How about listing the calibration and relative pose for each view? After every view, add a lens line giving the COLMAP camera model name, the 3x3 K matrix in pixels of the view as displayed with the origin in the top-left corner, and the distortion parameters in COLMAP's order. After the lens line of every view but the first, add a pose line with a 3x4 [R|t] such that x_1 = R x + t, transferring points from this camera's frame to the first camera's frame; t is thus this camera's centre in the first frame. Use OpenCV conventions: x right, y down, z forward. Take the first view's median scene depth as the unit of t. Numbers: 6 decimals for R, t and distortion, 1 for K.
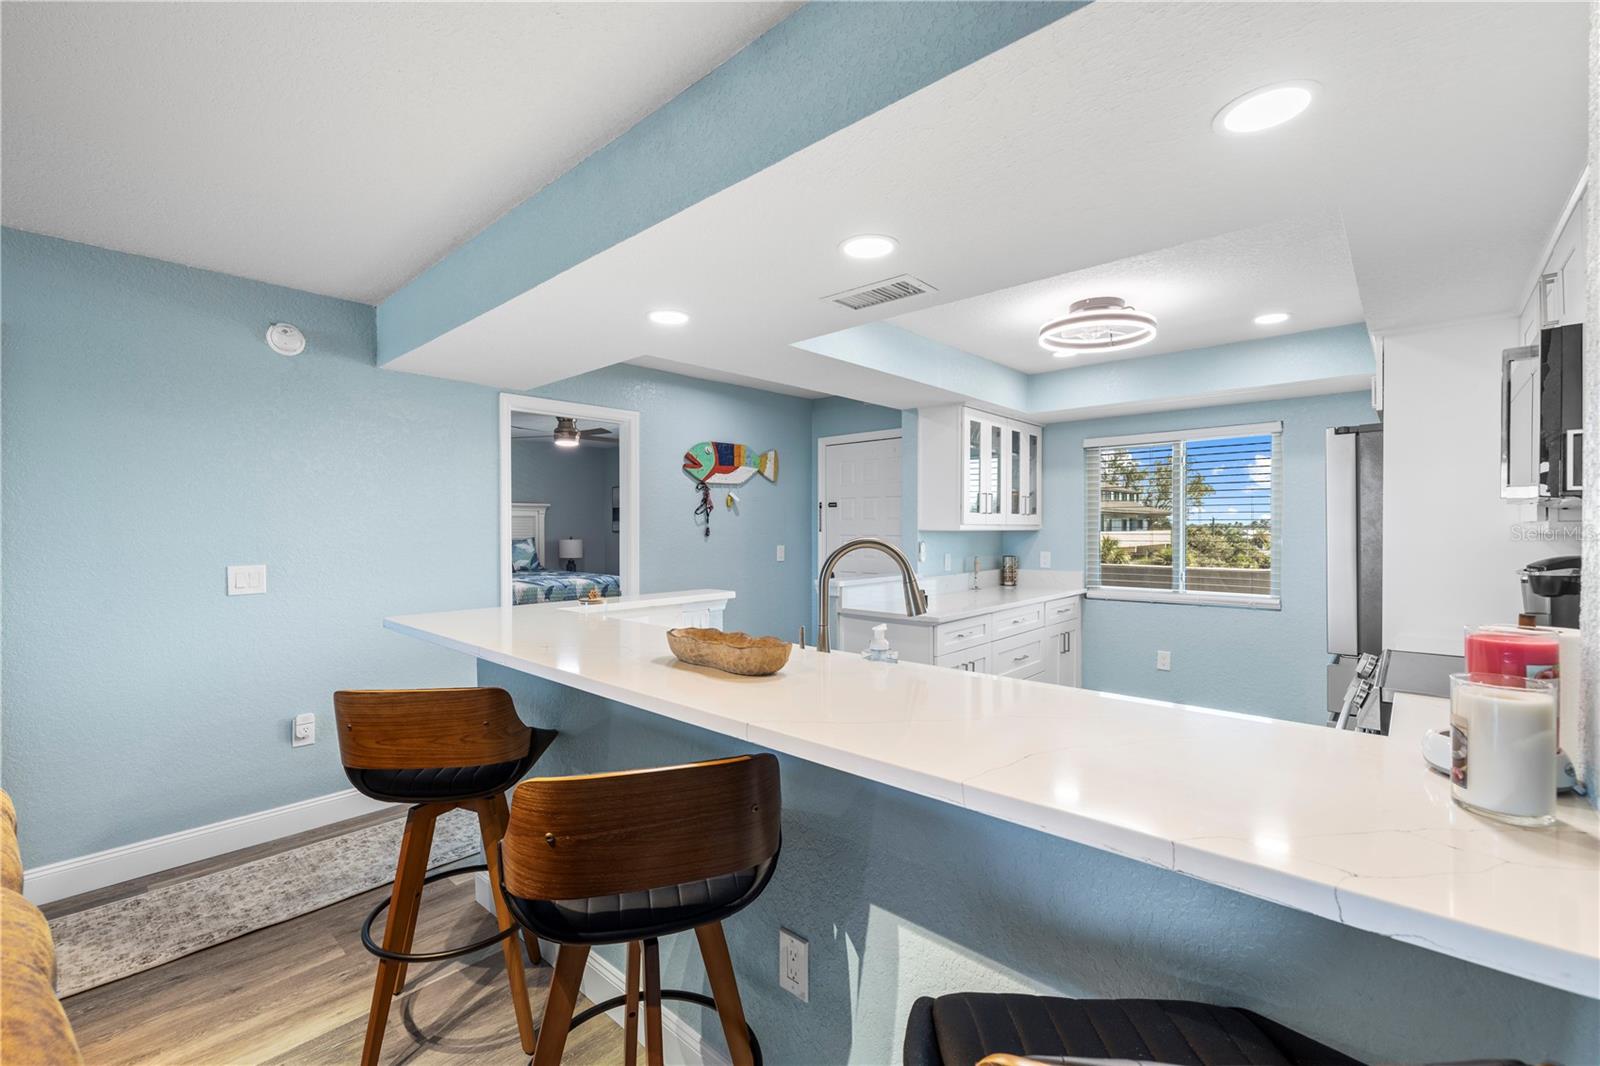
lens RADIAL K [[678.9, 0, 800.0], [0, 678.9, 533.0], [0, 0, 1]] dist [0.001237, -0.000030]
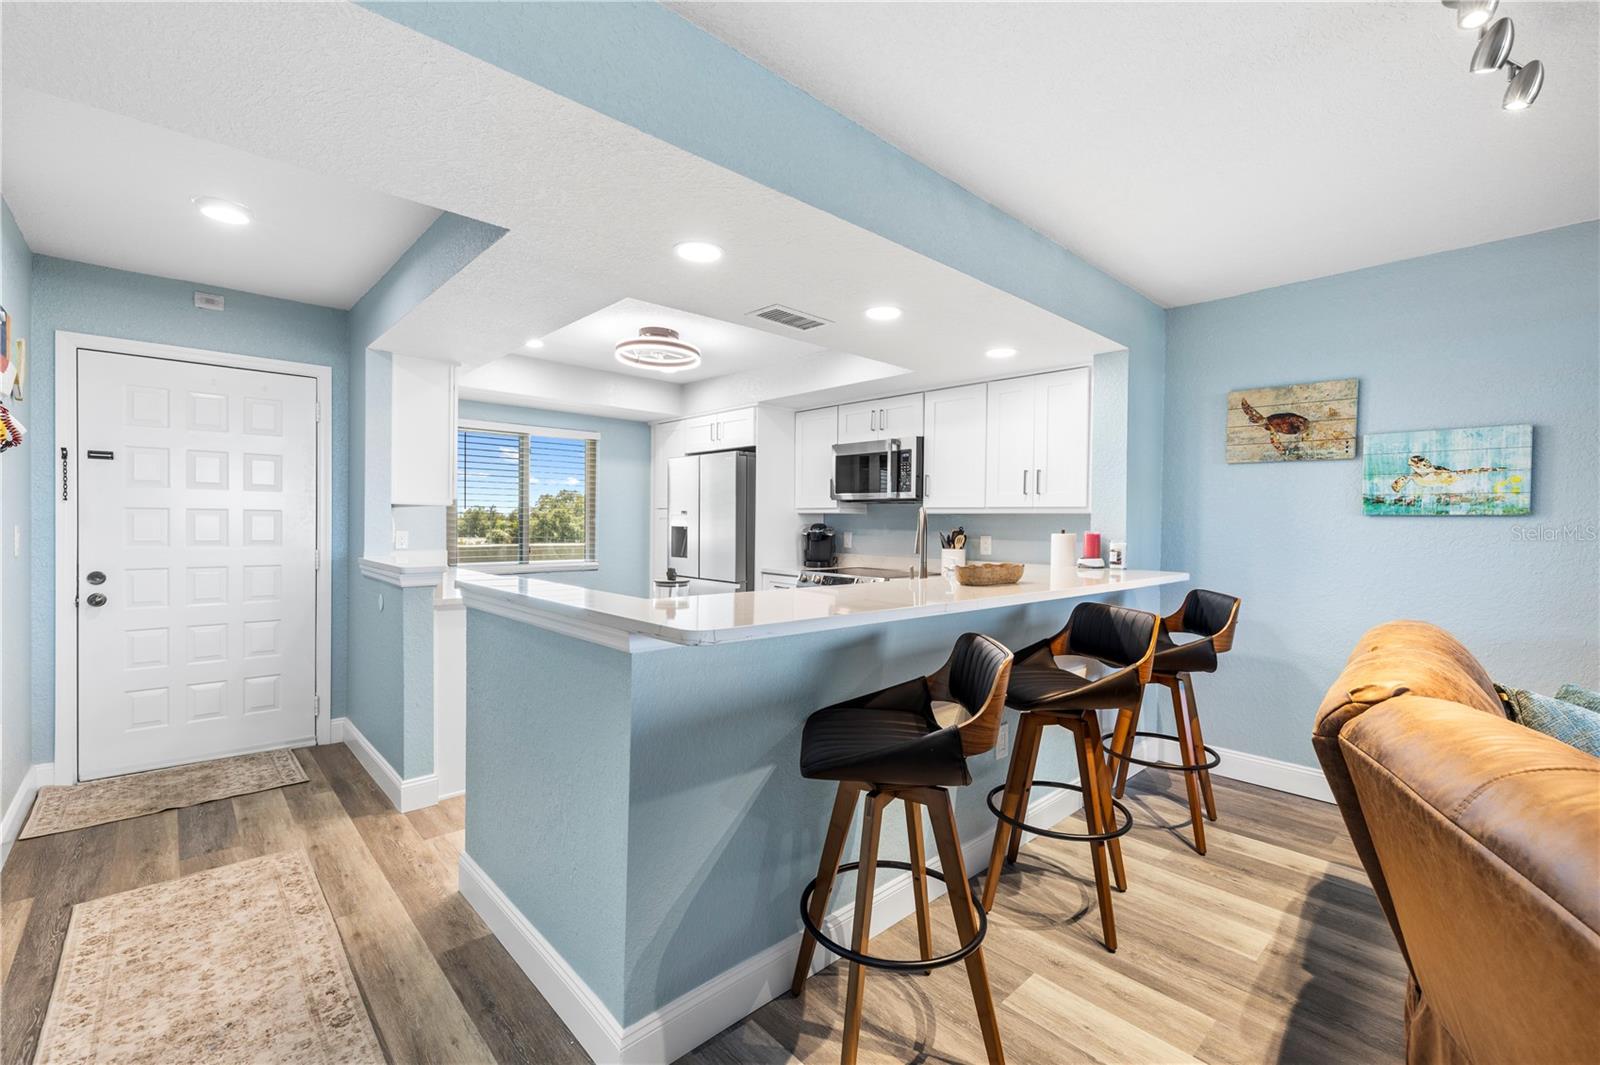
lens RADIAL K [[678.9, 0, 800.0], [0, 678.9, 532.5], [0, 0, 1]] dist [0.001237, -0.000030]
pose [[0.086220, -0.011834, 0.996206, -0.541740], [-0.004430, 0.999915, 0.012261, 0.016804], [-0.996266, -0.005470, 0.086160, 0.404806]]
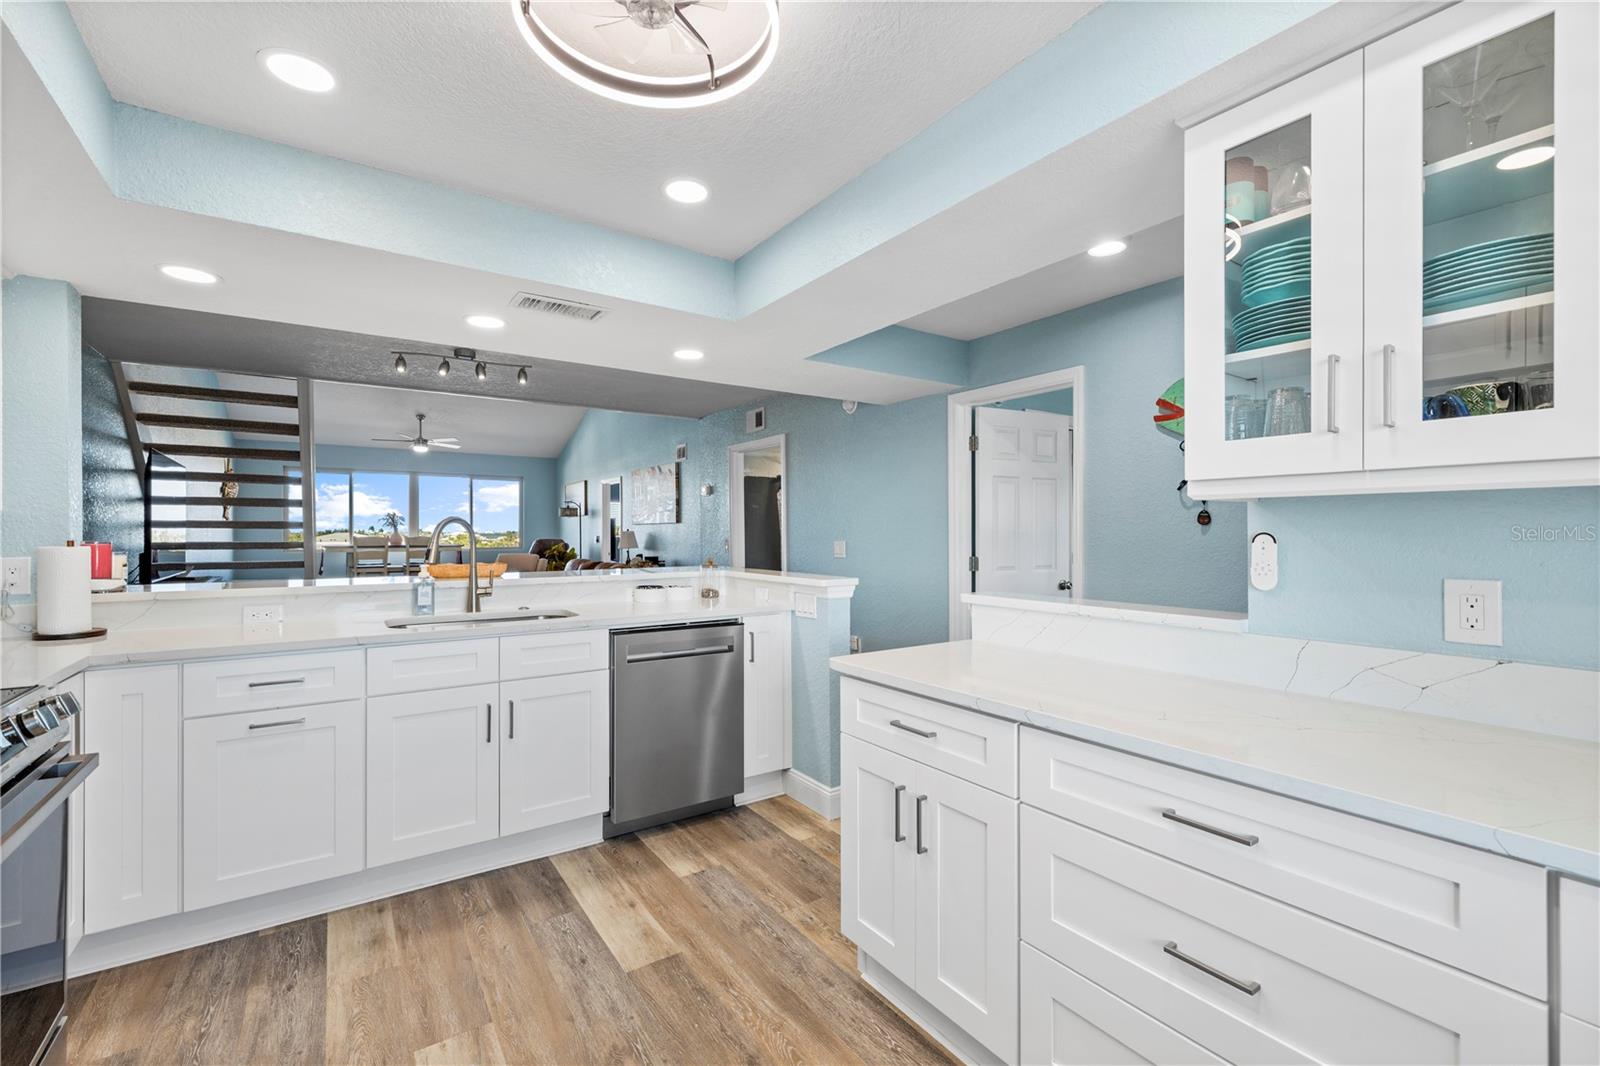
lens RADIAL K [[678.9, 0, 800.0], [0, 678.9, 533.0], [0, 0, 1]] dist [0.001237, -0.000030]
pose [[-0.228832, 0.002307, -0.973463, 0.535180], [-0.006169, 0.999974, 0.003820, 0.011419], [0.973446, 0.006879, -0.228812, 0.776123]]
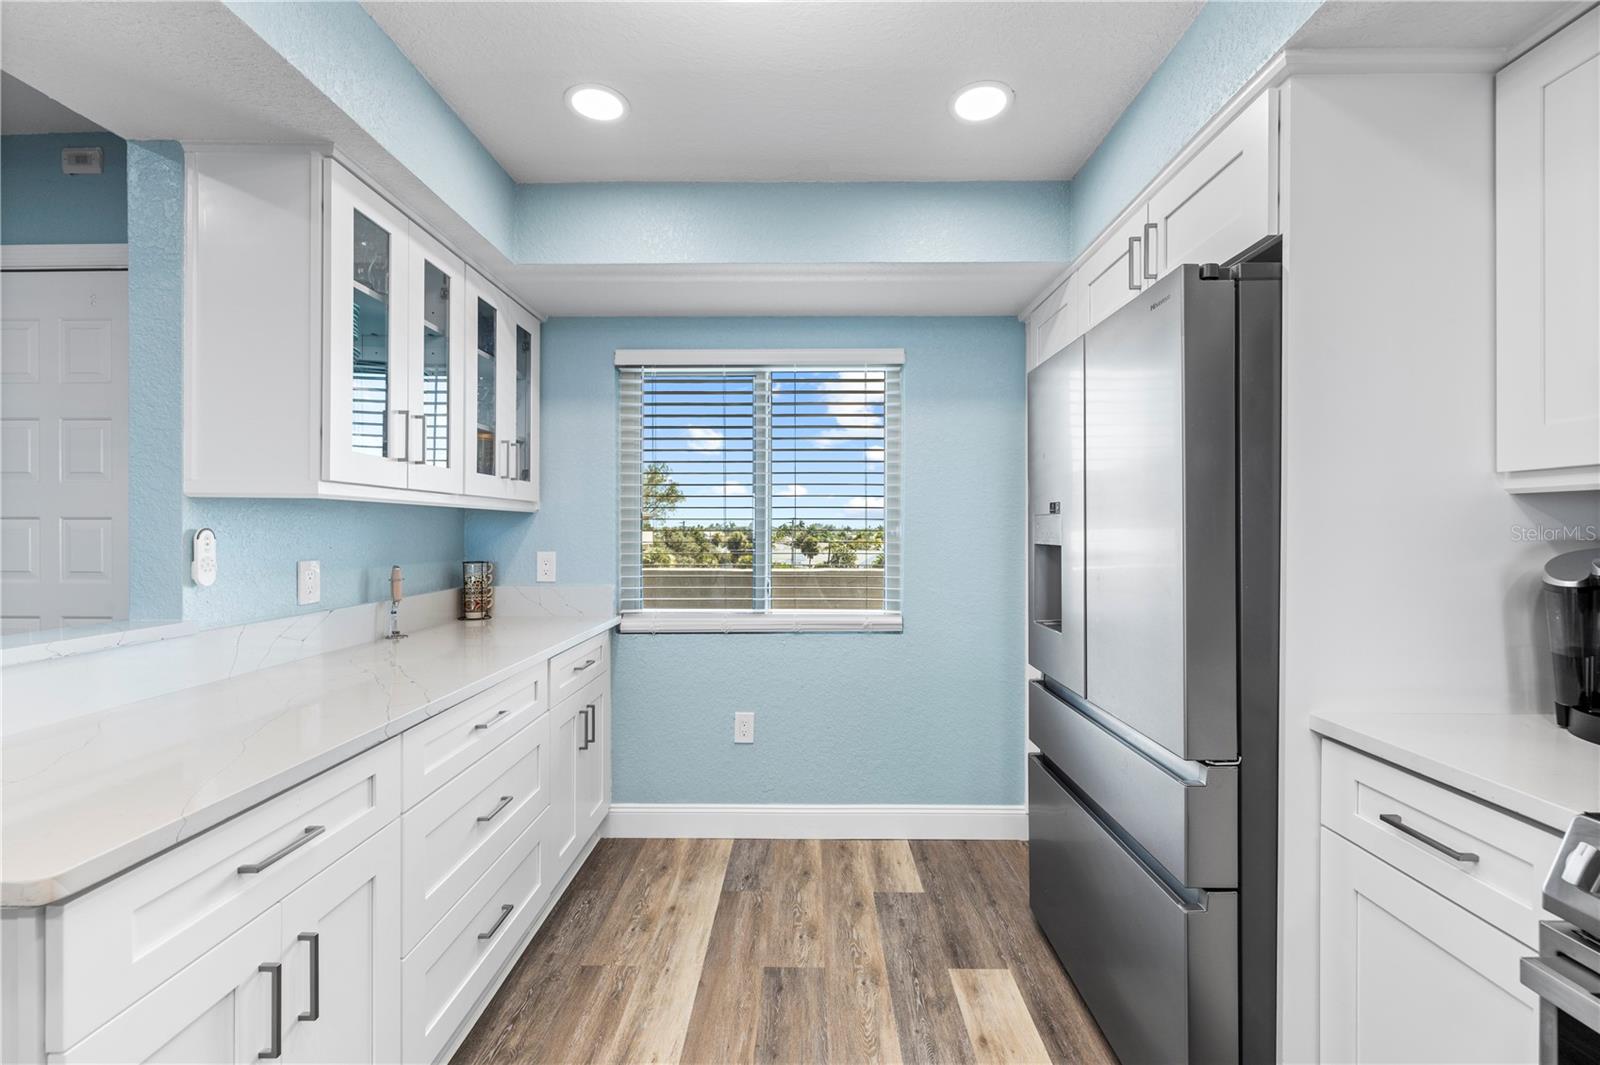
lens RADIAL K [[671.6, 0, 800.0], [0, 671.6, 532.5], [0, 0, 1]] dist [-0.000428, -0.000111]
pose [[0.750927, 0.000466, 0.660385, 0.167927], [0.001820, 0.999994, -0.002776, 0.014575], [-0.660383, 0.003287, 0.750922, 0.488775]]
